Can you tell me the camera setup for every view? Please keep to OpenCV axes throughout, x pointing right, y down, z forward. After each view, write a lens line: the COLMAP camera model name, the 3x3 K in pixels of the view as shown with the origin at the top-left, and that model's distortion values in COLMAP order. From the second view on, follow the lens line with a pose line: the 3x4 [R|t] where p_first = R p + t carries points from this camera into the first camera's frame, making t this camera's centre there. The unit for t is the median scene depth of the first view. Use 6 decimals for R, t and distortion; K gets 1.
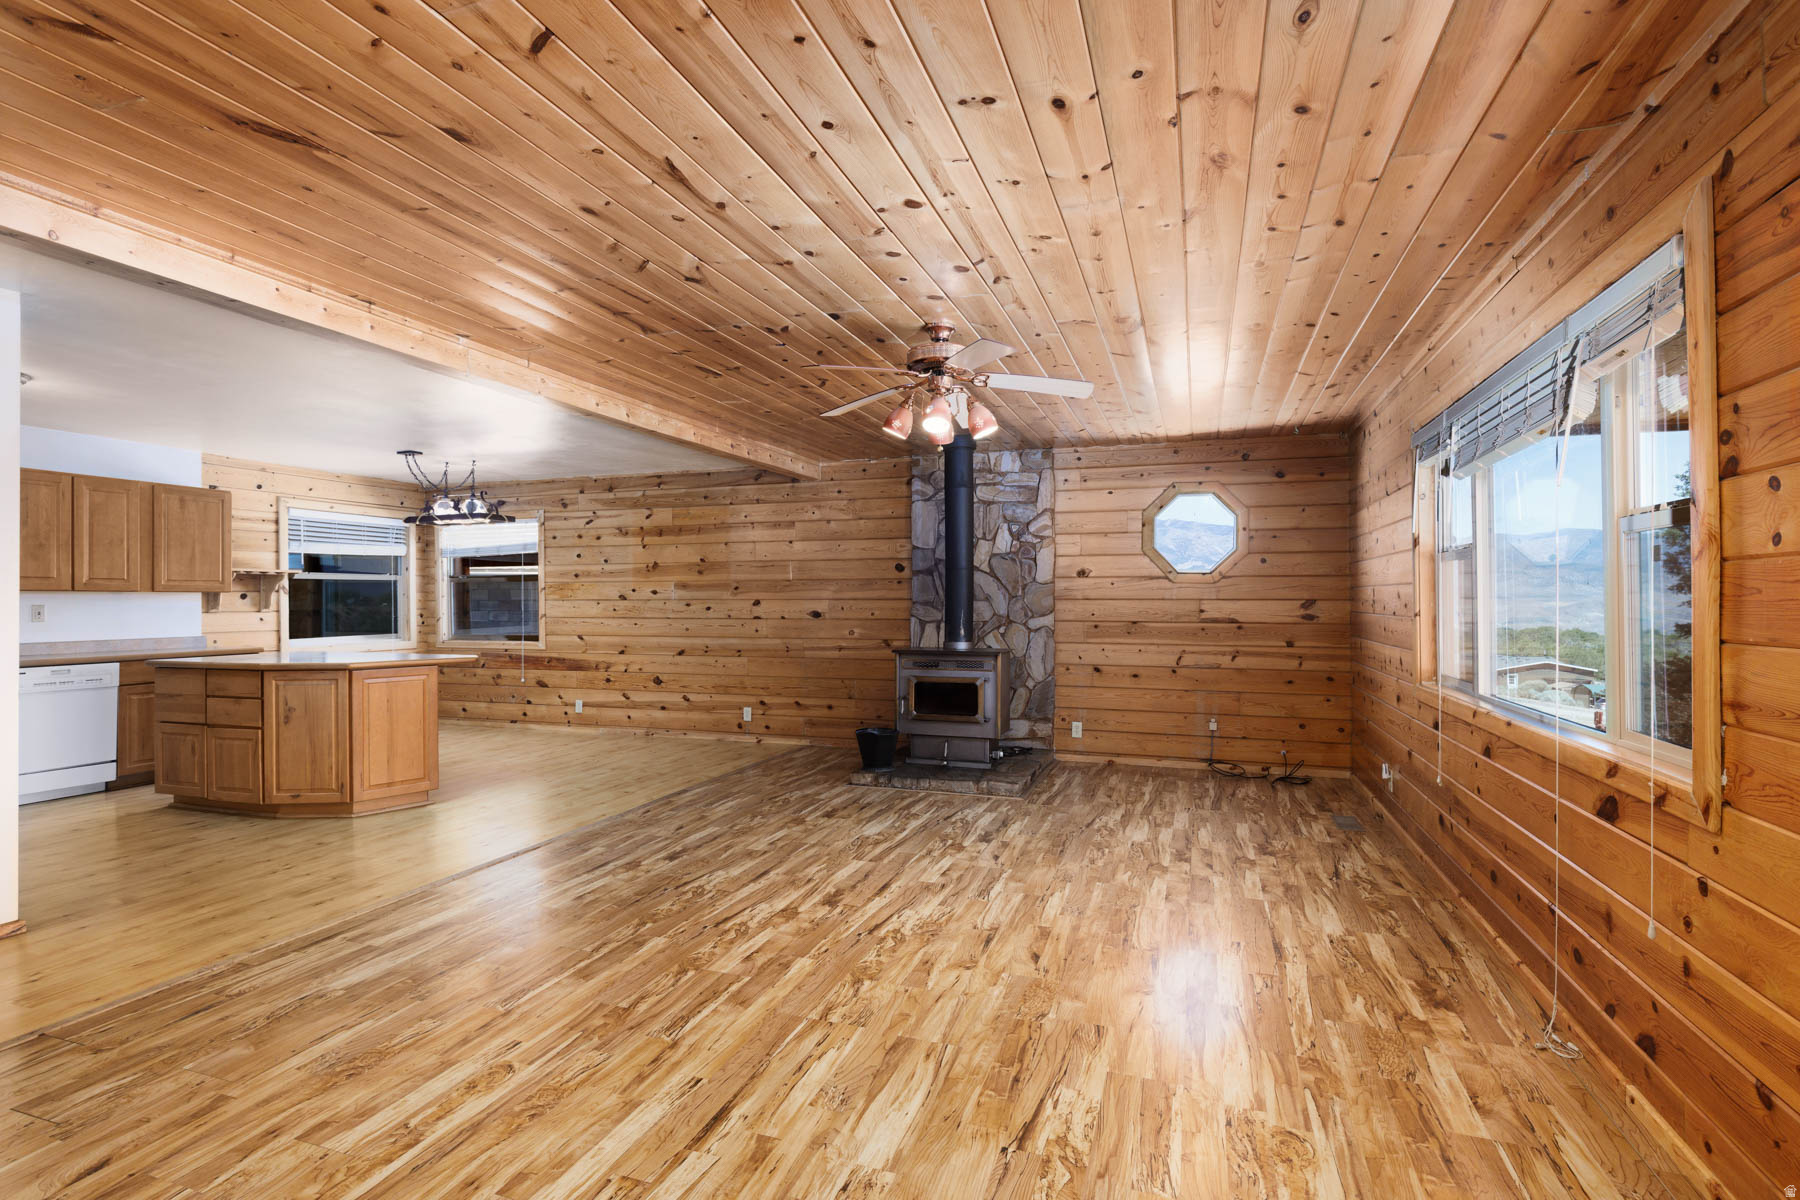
lens RADIAL K [[862.8, 0, 896.9], [0, 862.8, 599.1], [0, 0, 1]] dist [0.003946, -0.001450]
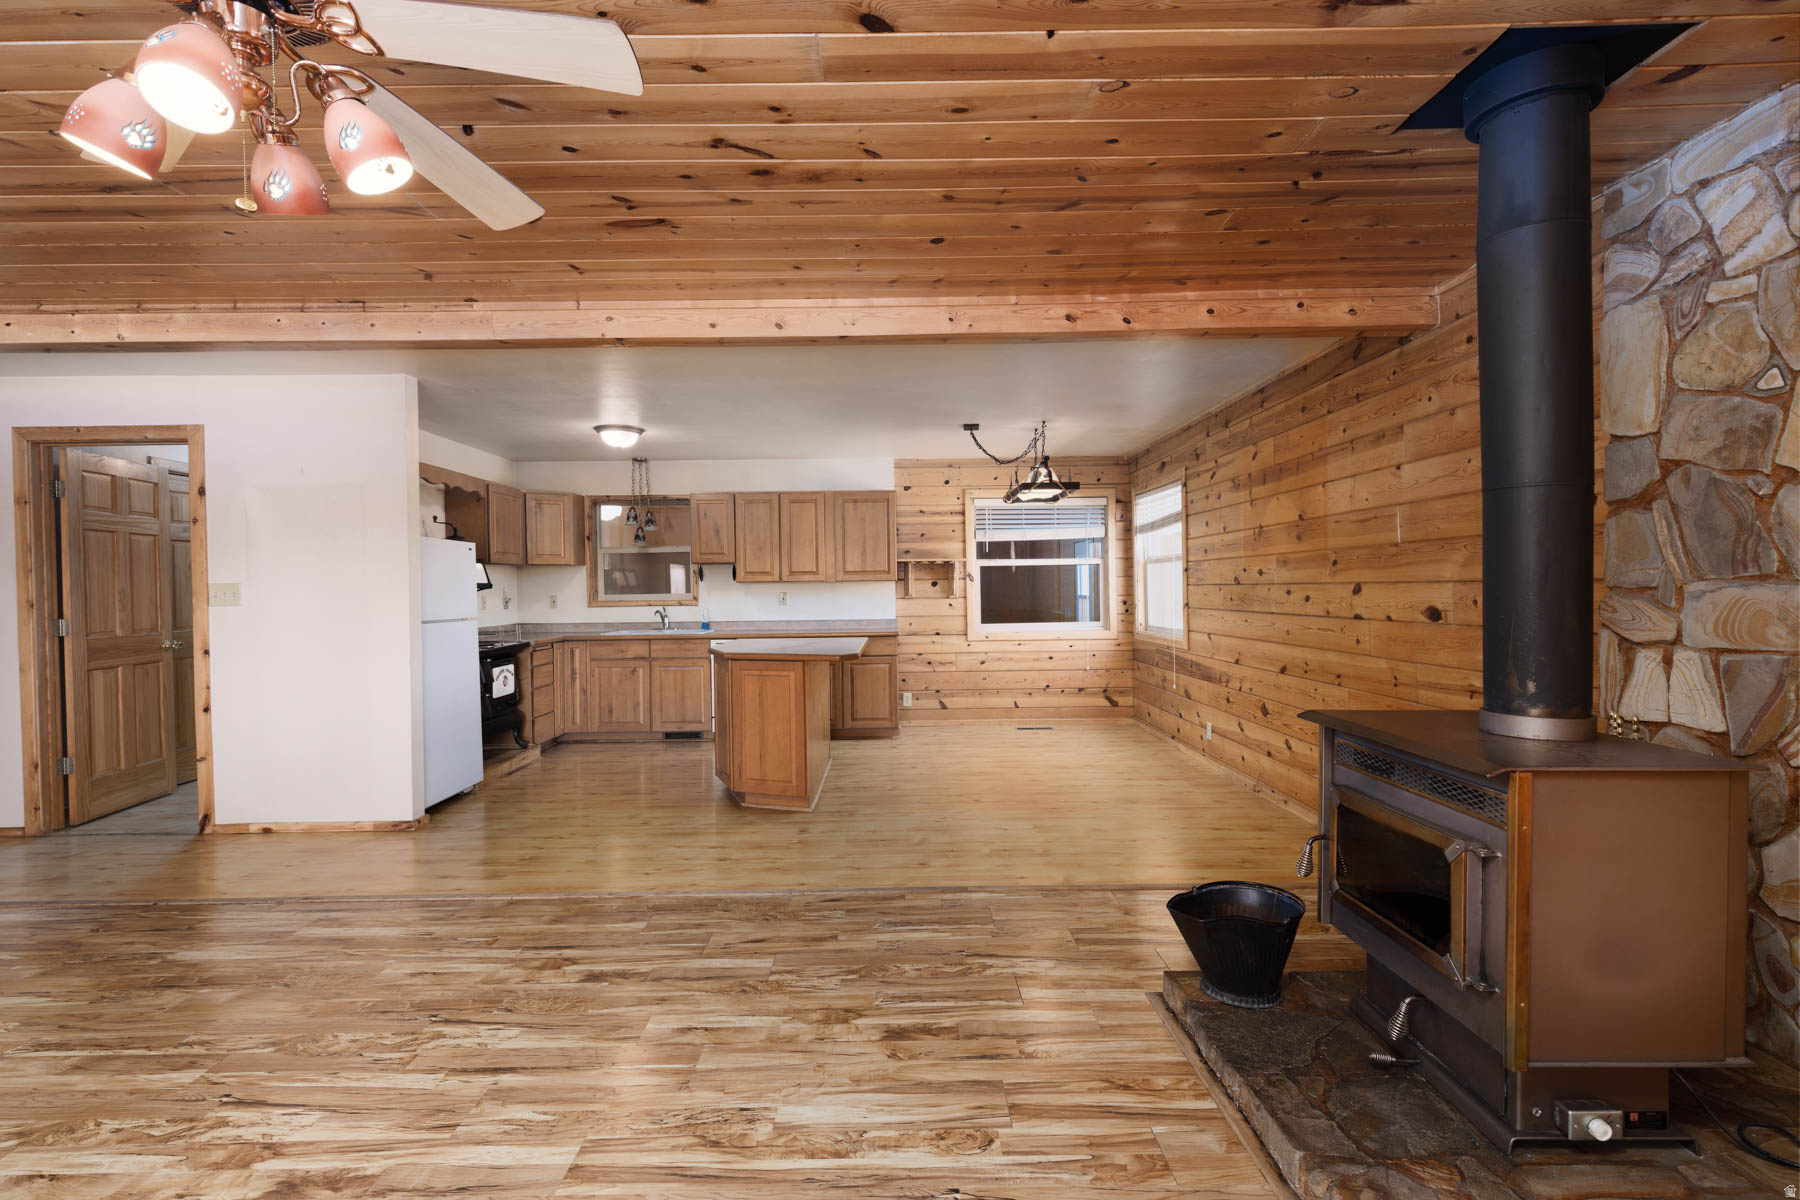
lens RADIAL K [[862.8, 0, 896.3], [0, 862.8, 601.0], [0, 0, 1]] dist [0.003946, -0.001450]
pose [[0.334797, 0.012317, -0.942210, 0.295027], [0.012667, 0.999765, 0.017570, -0.001535], [0.942205, -0.017817, 0.334562, 0.659765]]
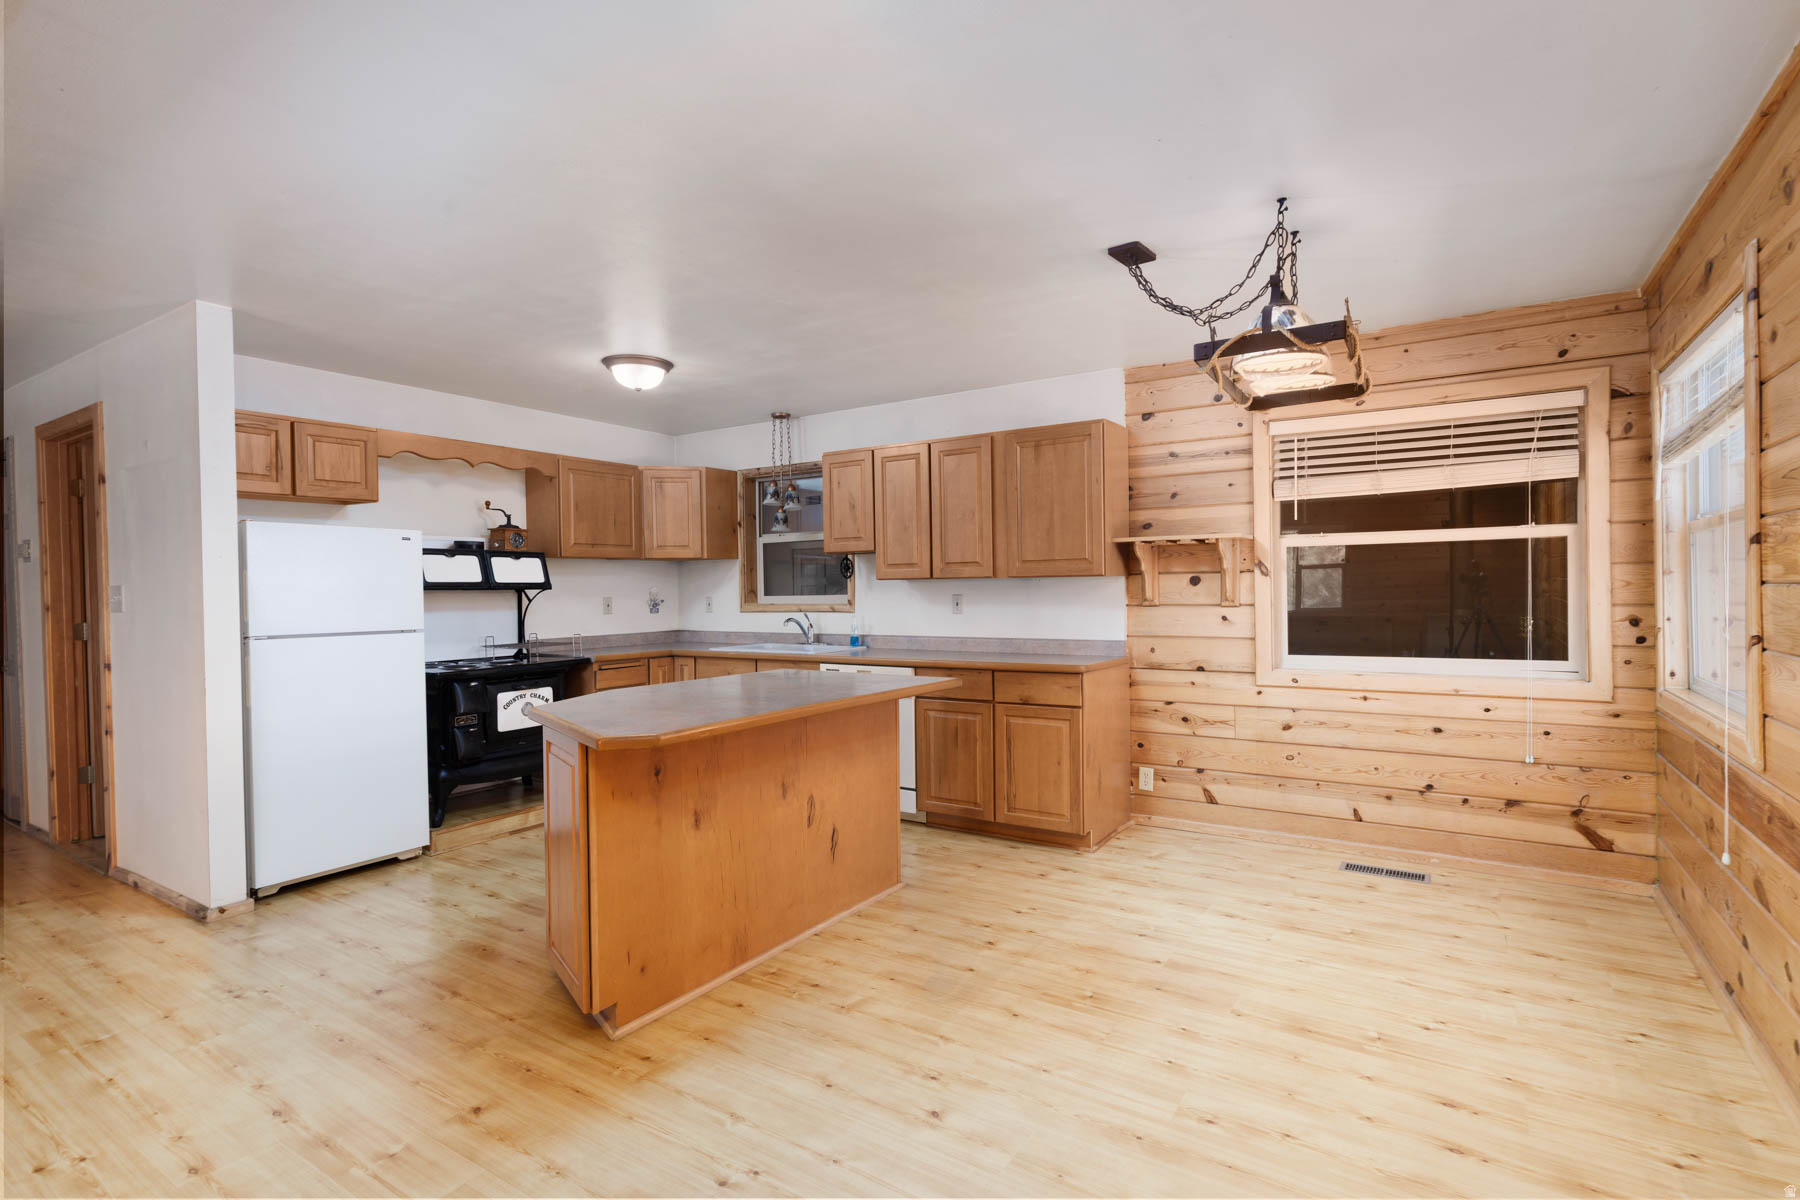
lens RADIAL K [[862.8, 0, 896.7], [0, 862.8, 601.1], [0, 0, 1]] dist [0.003946, -0.001450]
pose [[-0.243315, 0.018683, -0.969767, -0.113145], [0.014371, 0.999774, 0.015656, -0.001489], [0.969841, -0.010127, -0.243529, 1.060467]]
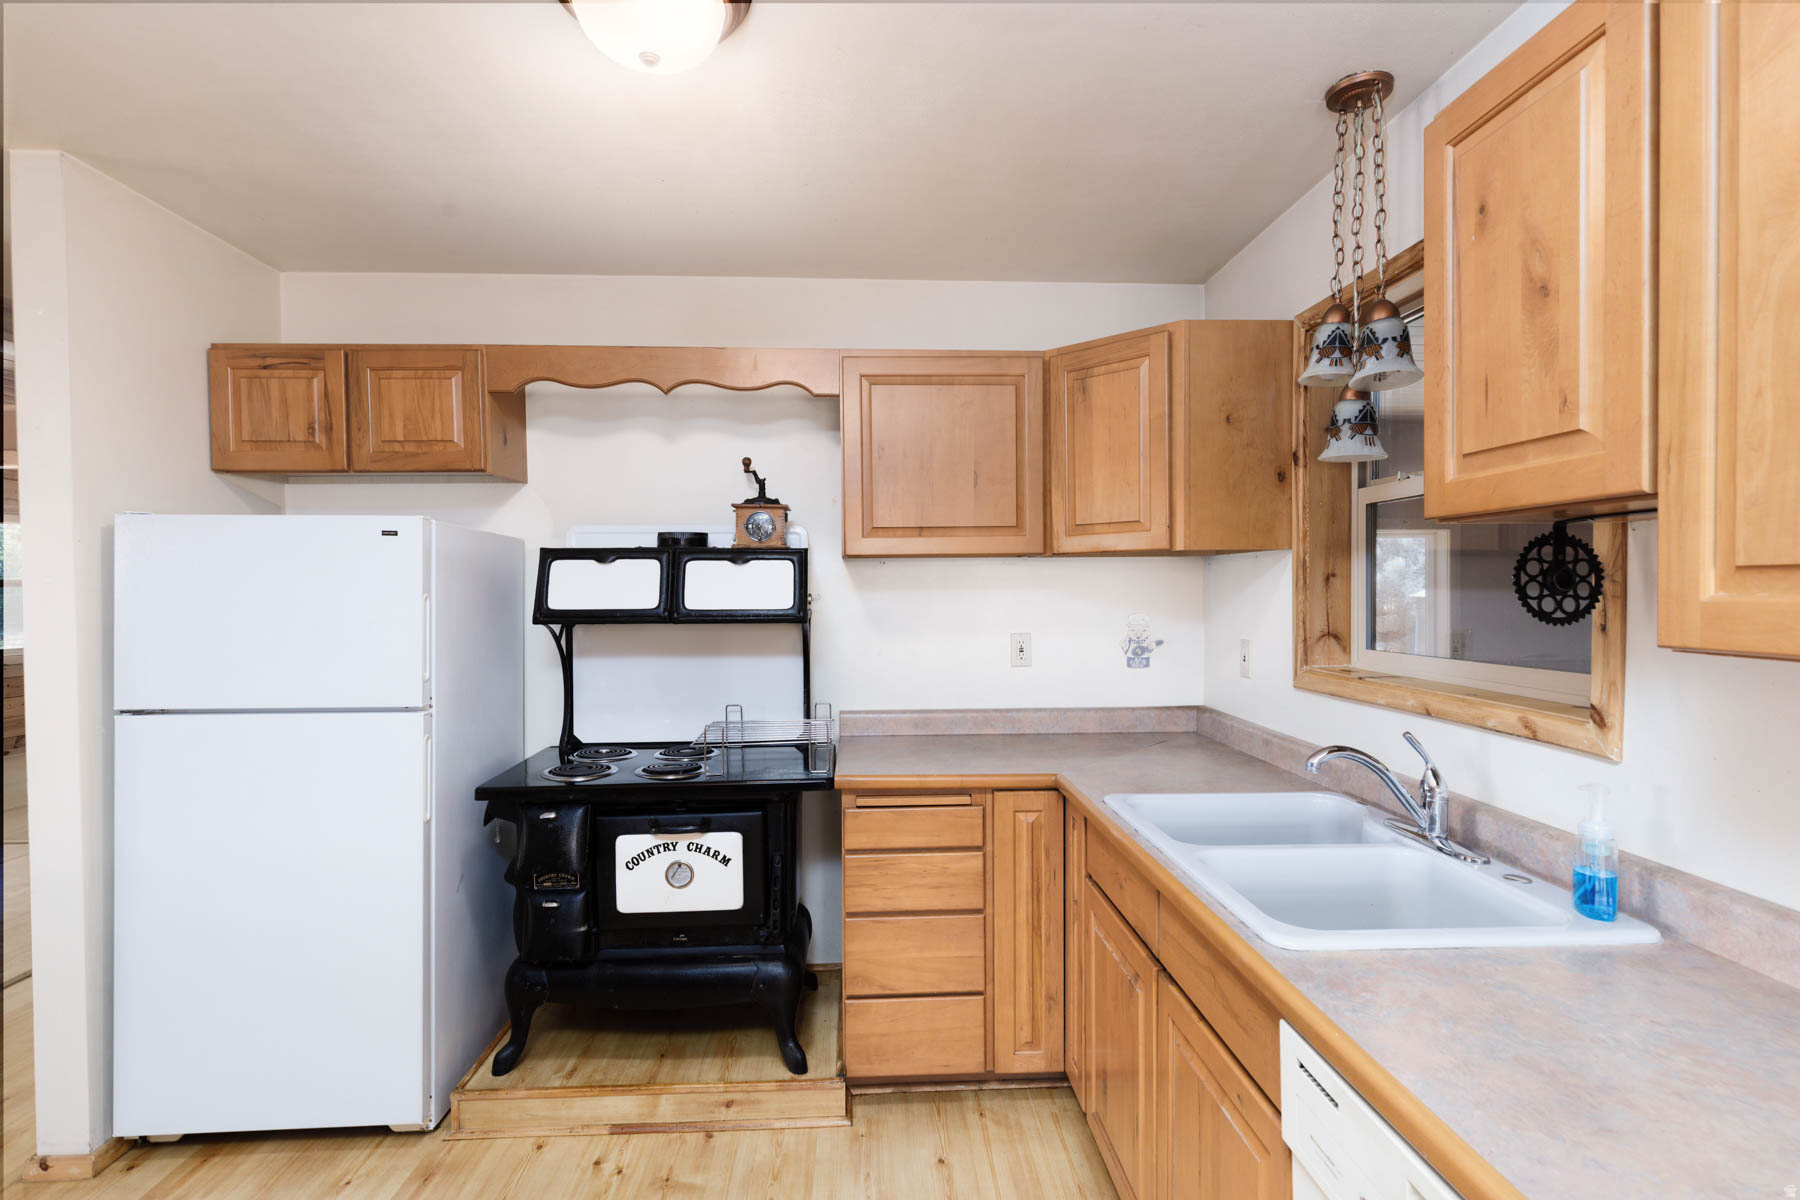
lens RADIAL K [[862.8, 0, 892.2], [0, 862.8, 603.4], [0, 0, 1]] dist [0.003946, -0.001450]
pose [[-0.929149, 0.012676, -0.369489, -0.706644], [0.006518, 0.999818, 0.017910, -0.020324], [0.369648, 0.014233, -0.929063, 0.935757]]
